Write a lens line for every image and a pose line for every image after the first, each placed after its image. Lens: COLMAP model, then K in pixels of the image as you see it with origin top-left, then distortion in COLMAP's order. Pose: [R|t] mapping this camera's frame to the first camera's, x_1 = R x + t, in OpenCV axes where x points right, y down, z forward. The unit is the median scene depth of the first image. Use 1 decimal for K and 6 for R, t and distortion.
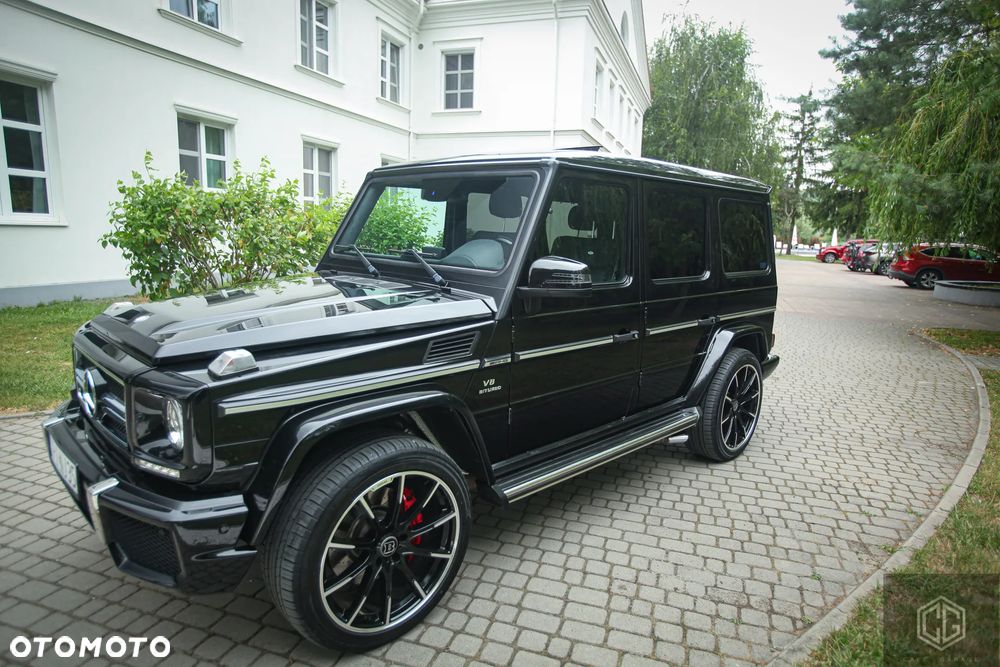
lens RADIAL K [[610.8, 0, 500.0], [0, 610.8, 333.5], [0, 0, 1]] dist [-0.059369, 0.050063]
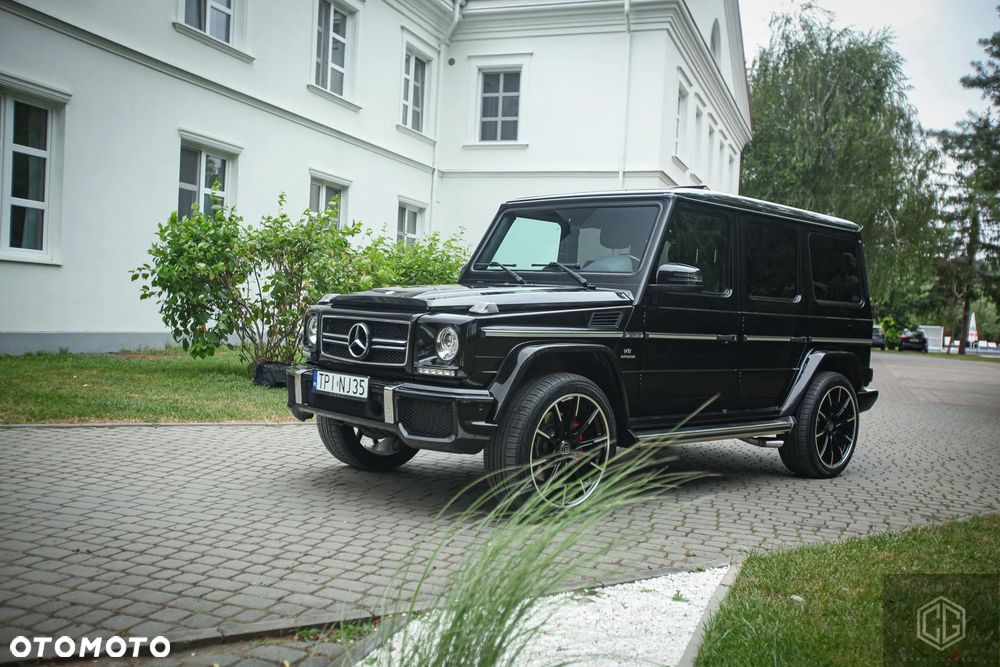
lens RADIAL K [[945.3, 0, 500.0], [0, 945.3, 333.5], [0, 0, 1]] dist [0.008095, 0.020855]
pose [[0.999469, 0.024340, -0.021662, -0.042641], [-0.027302, 0.988452, -0.149054, 0.060199], [0.017784, 0.149566, 0.988592, -0.181732]]
